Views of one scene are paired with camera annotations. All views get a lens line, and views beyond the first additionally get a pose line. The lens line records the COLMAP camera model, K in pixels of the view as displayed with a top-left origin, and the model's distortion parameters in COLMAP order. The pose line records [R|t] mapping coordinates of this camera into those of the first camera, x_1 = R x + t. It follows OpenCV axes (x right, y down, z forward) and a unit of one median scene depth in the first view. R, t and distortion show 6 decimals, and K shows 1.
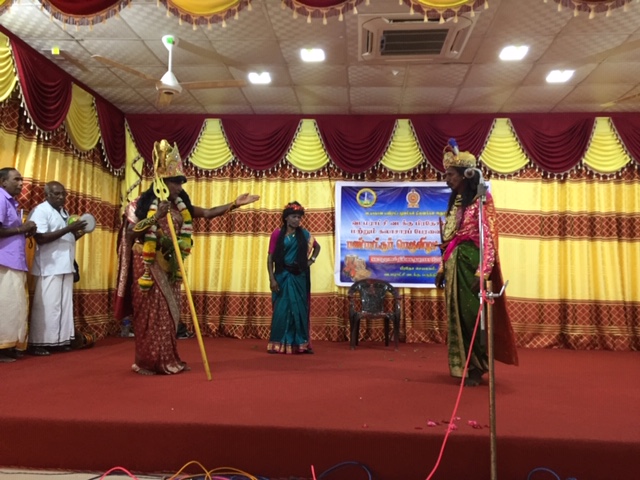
lens RADIAL K [[543.3, 0, 323.2], [0, 543.3, 242.8], [0, 0, 1]] dist [0.078498, -0.097977]
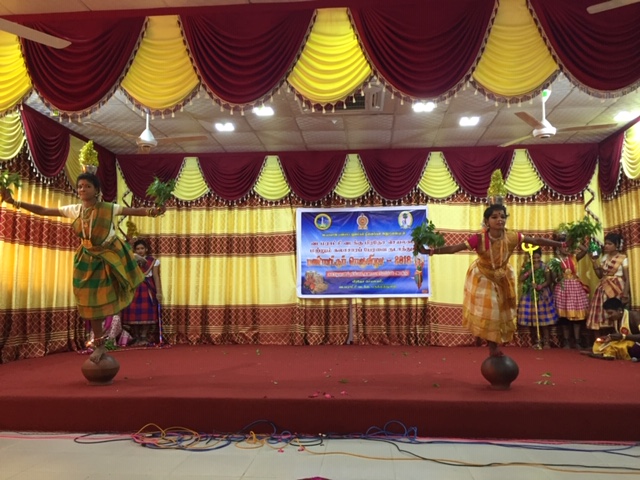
lens RADIAL K [[545.5, 0, 322.7], [0, 545.5, 242.6], [0, 0, 1]] dist [0.040646, -0.005412]
pose [[0.999695, -0.023738, -0.006769, 0.086720], [0.023581, 0.999470, -0.022455, -0.011560], [0.007299, 0.022289, 0.999725, -0.170326]]
